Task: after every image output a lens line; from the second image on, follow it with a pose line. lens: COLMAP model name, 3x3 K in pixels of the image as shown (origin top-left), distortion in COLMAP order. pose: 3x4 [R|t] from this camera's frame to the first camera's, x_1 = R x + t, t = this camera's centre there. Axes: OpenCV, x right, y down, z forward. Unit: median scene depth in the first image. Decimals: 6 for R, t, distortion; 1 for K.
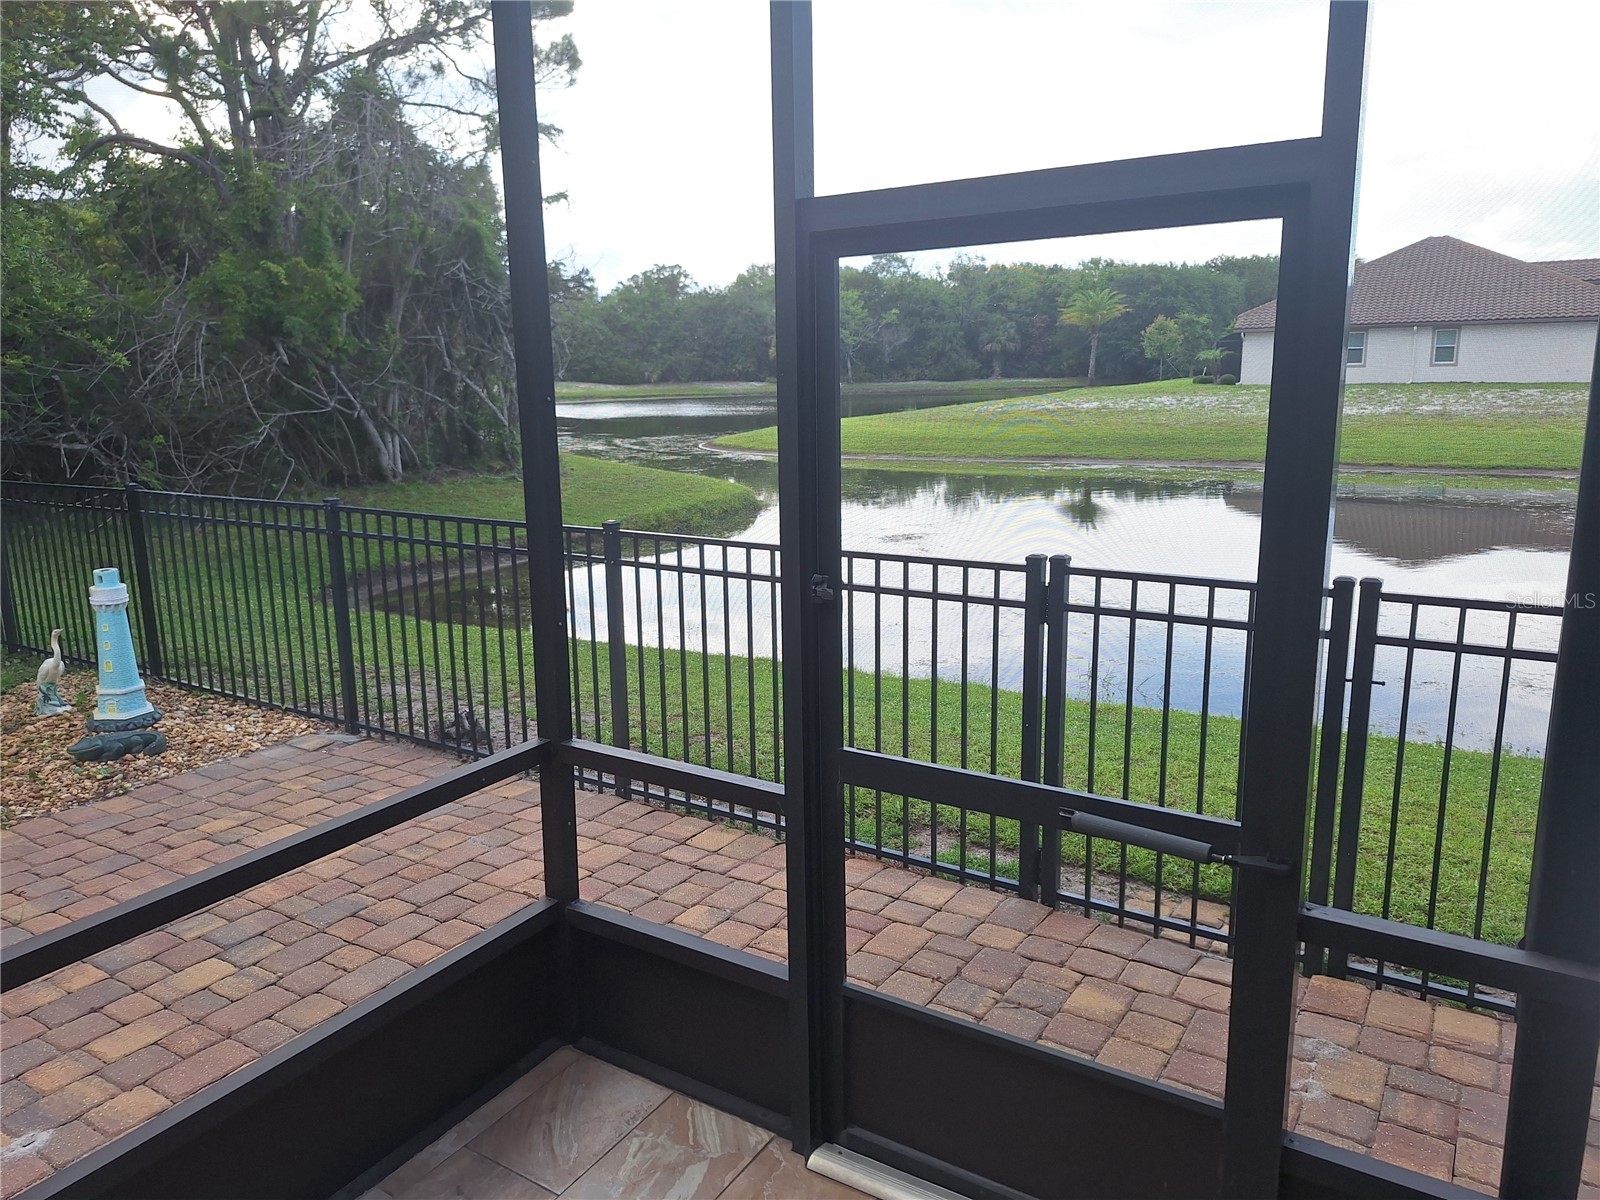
lens RADIAL K [[1107.0, 0, 792.0], [0, 1107.0, 600.7], [0, 0, 1]] dist [0.075285, -0.085923]
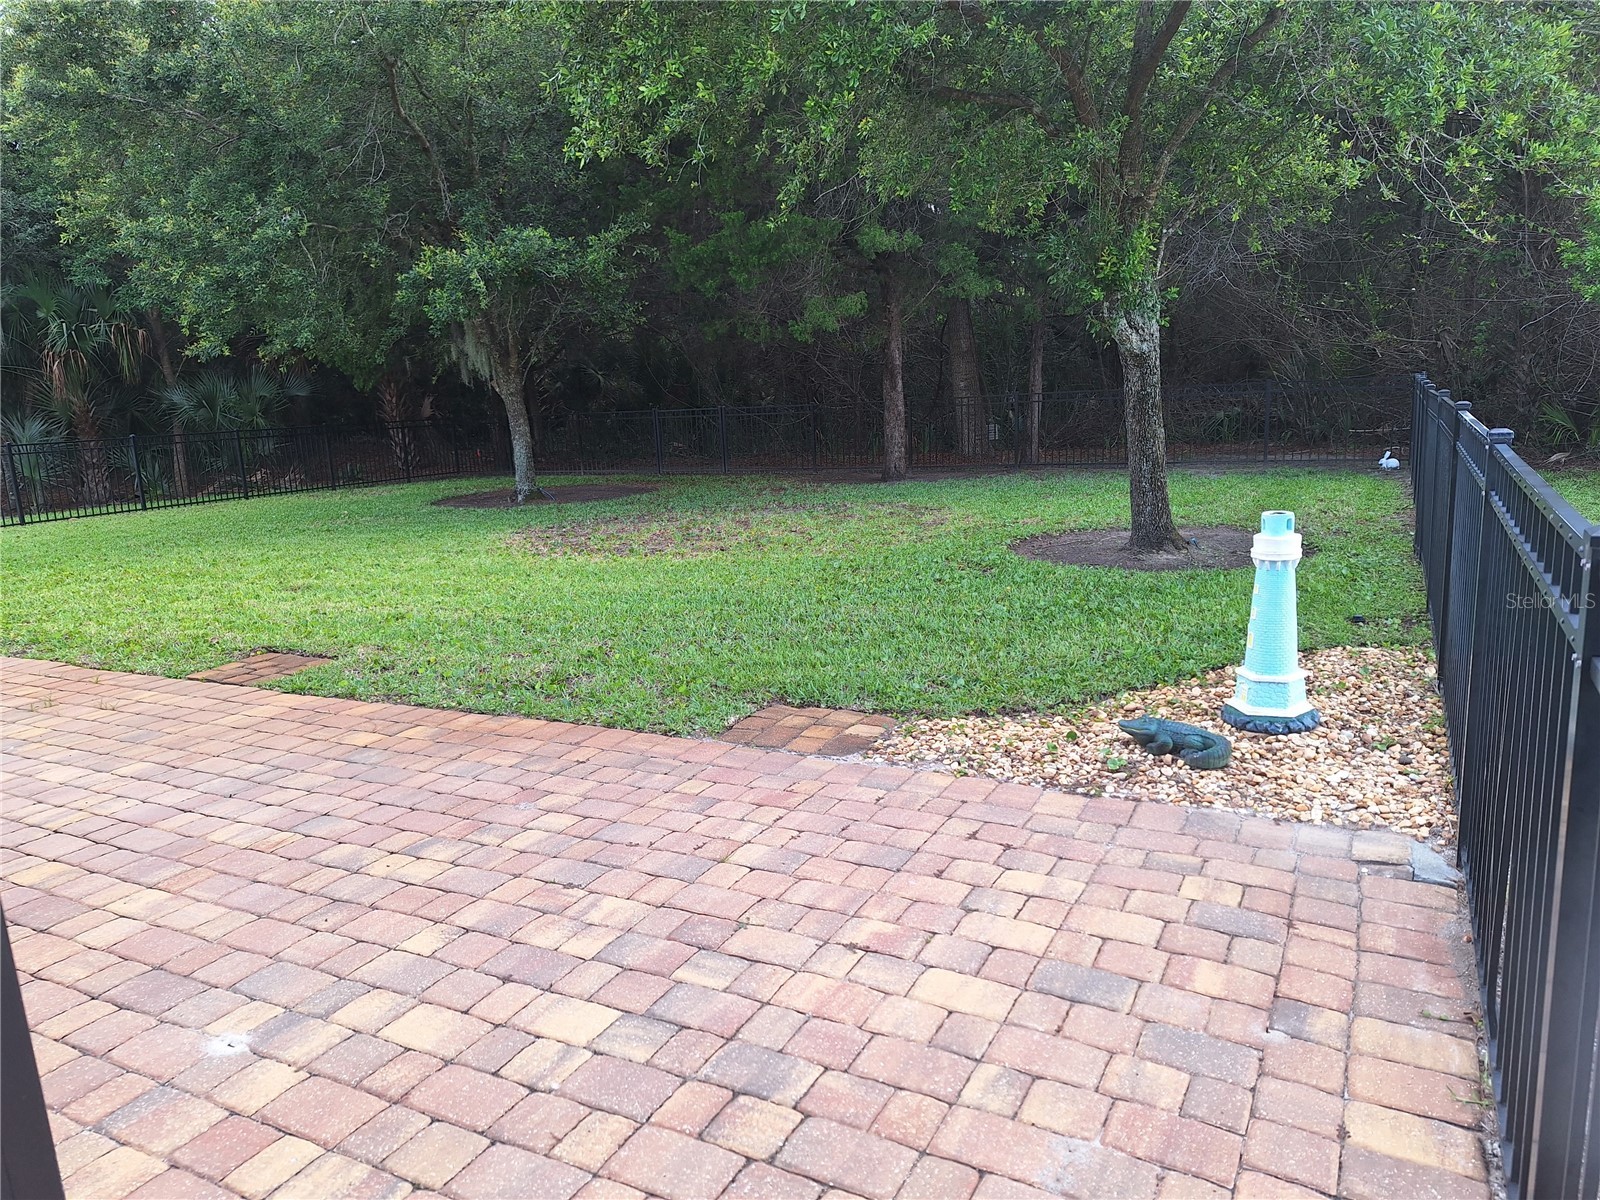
lens RADIAL K [[1107.0, 0, 792.0], [0, 1107.0, 600.7], [0, 0, 1]] dist [0.075285, -0.085923]
pose [[0.070712, 0.204305, -0.976350, 0.024455], [-0.155026, 0.969158, 0.191572, -0.016303], [0.985377, 0.137813, 0.100204, 0.159717]]
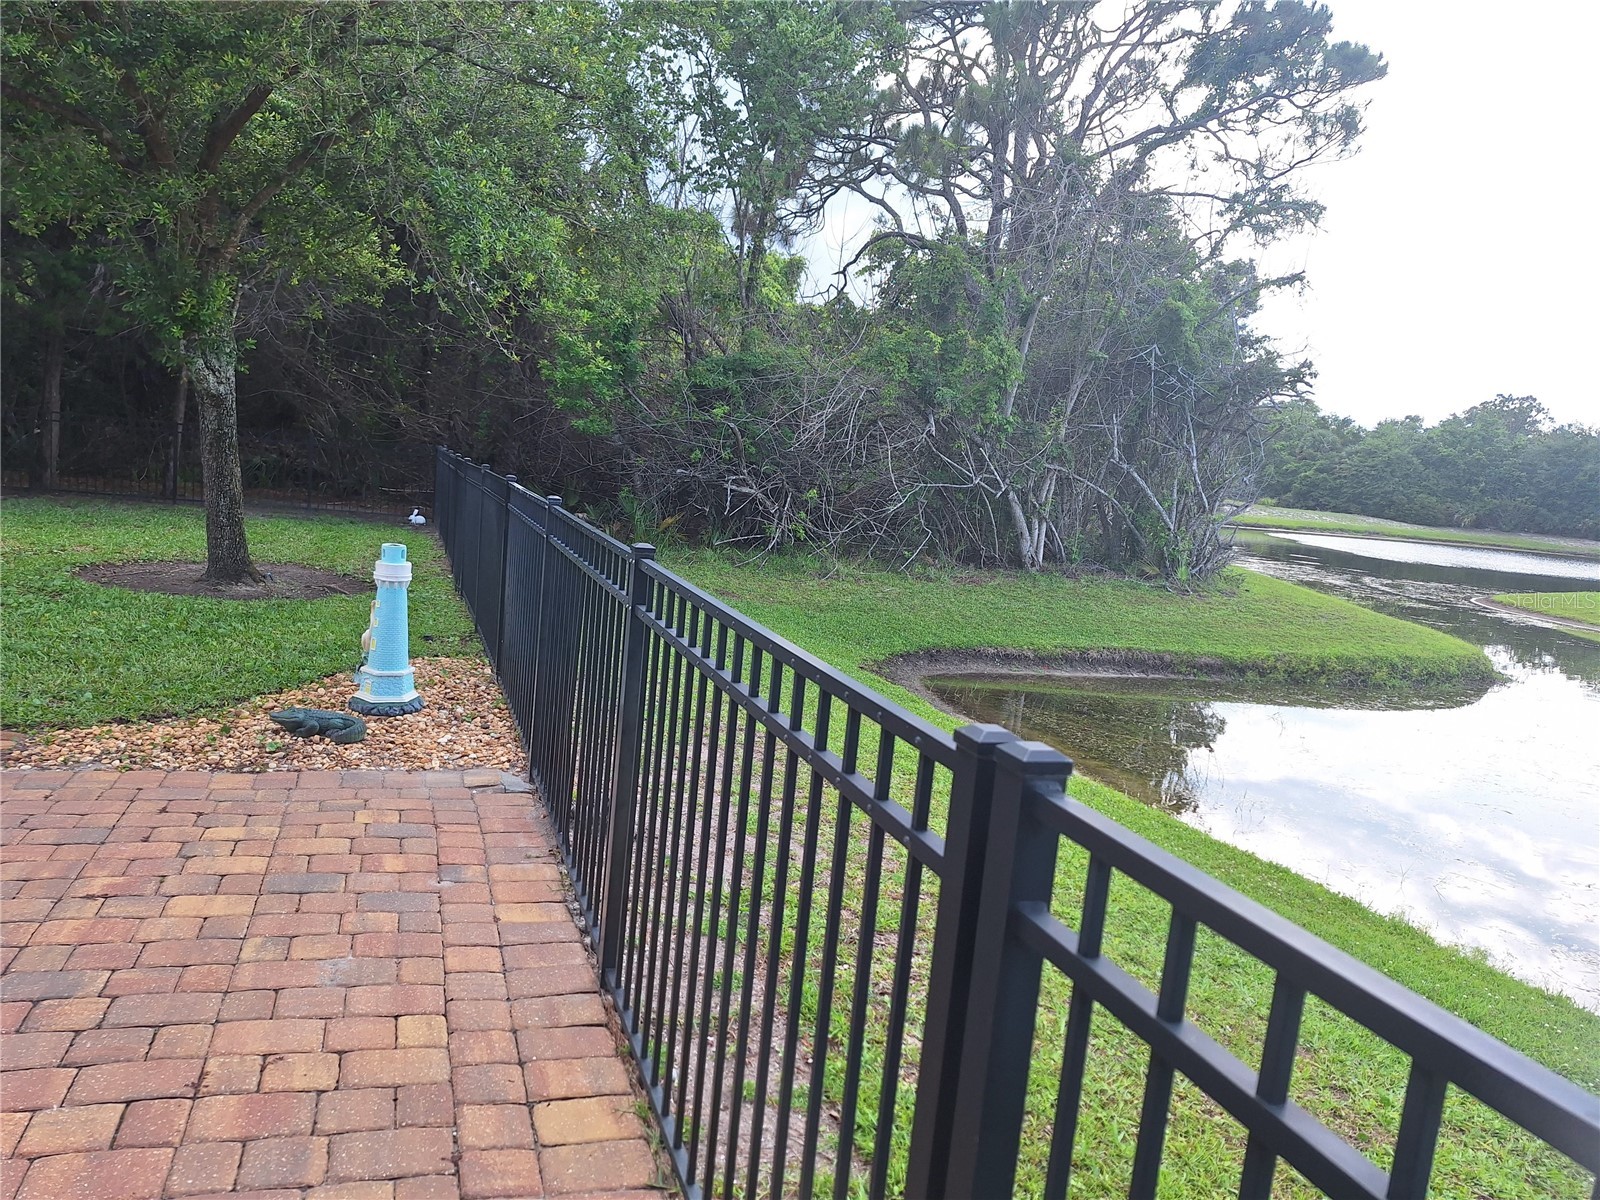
lens RADIAL K [[1099.2, 0, 794.3], [0, 1099.2, 625.3], [0, 0, 1]] dist [0.106649, -0.139907]
pose [[0.775009, 0.182245, -0.605102, 0.061422], [-0.230879, 0.972979, -0.002665, -0.009690], [0.588266, 0.141770, 0.796143, 0.117355]]
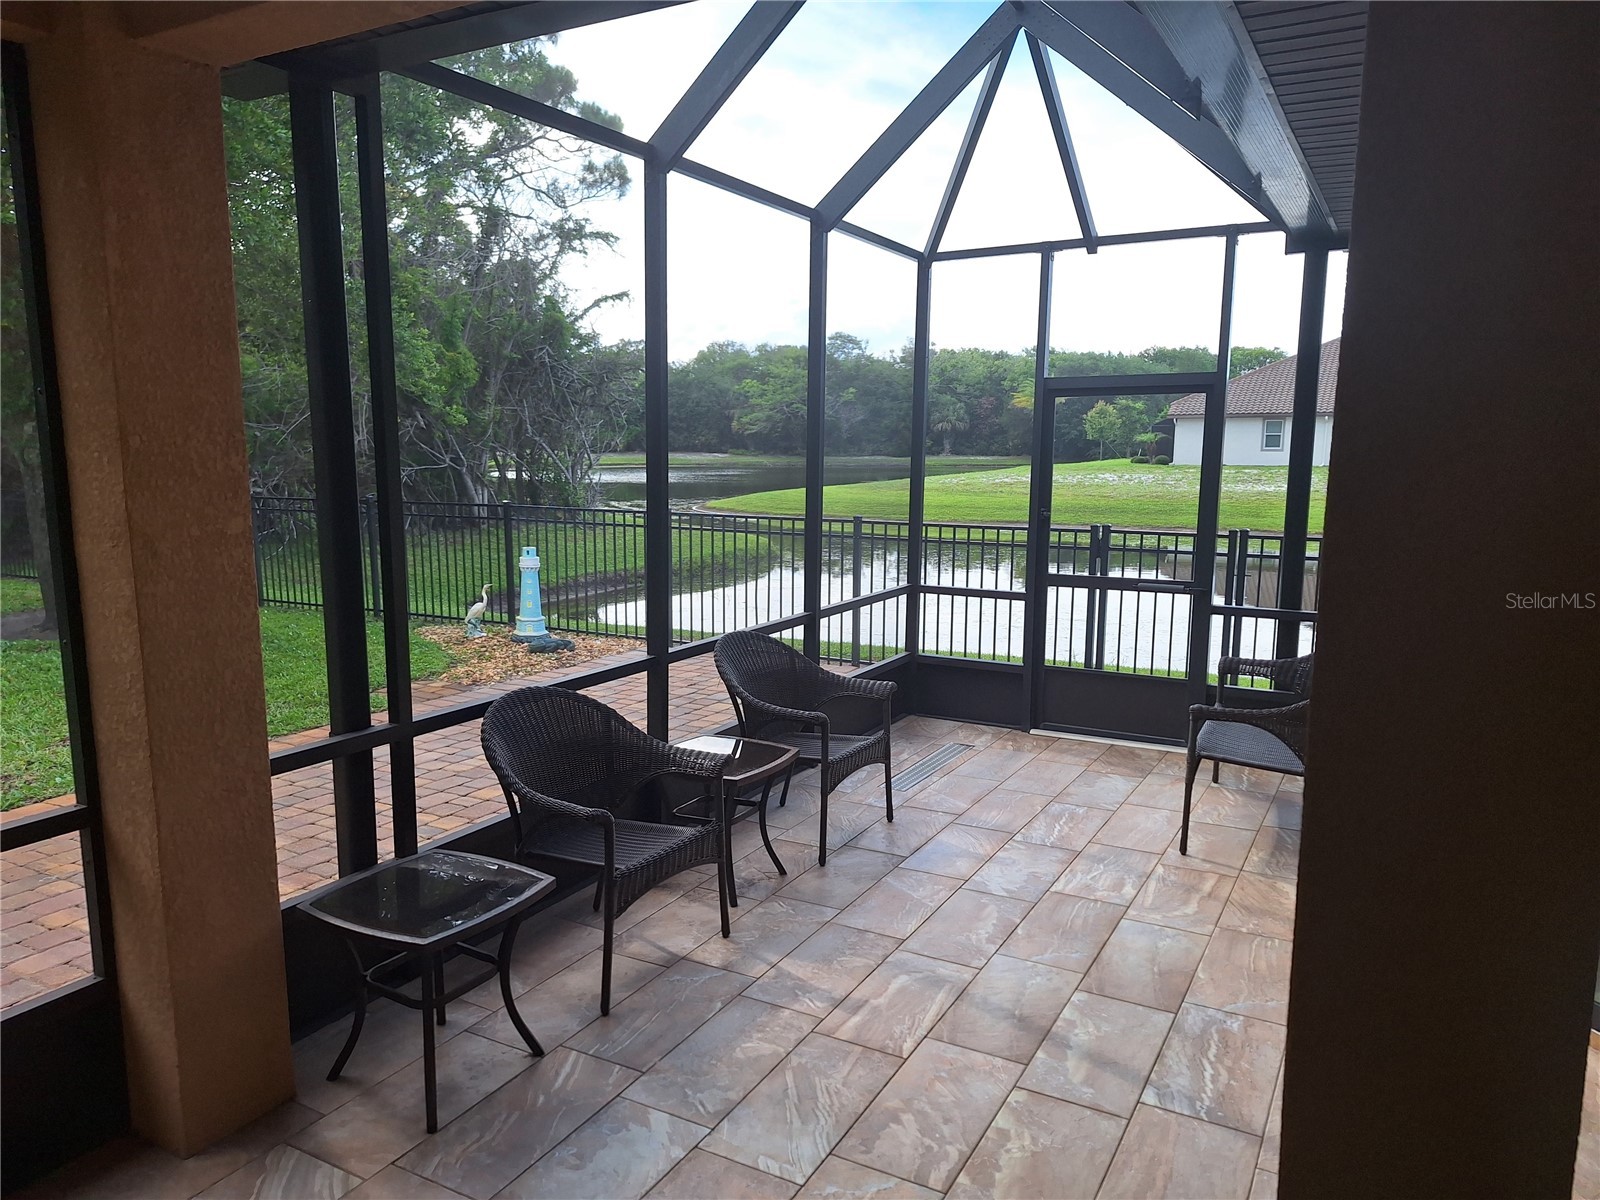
lens RADIAL K [[1099.2, 0, 794.3], [0, 1099.2, 625.3], [0, 0, 1]] dist [0.106649, -0.139907]
pose [[0.998472, 0.013171, 0.053658, -0.076104], [-0.010907, 0.999046, -0.042277, 0.040071], [-0.054164, 0.041627, 0.997664, -0.176509]]
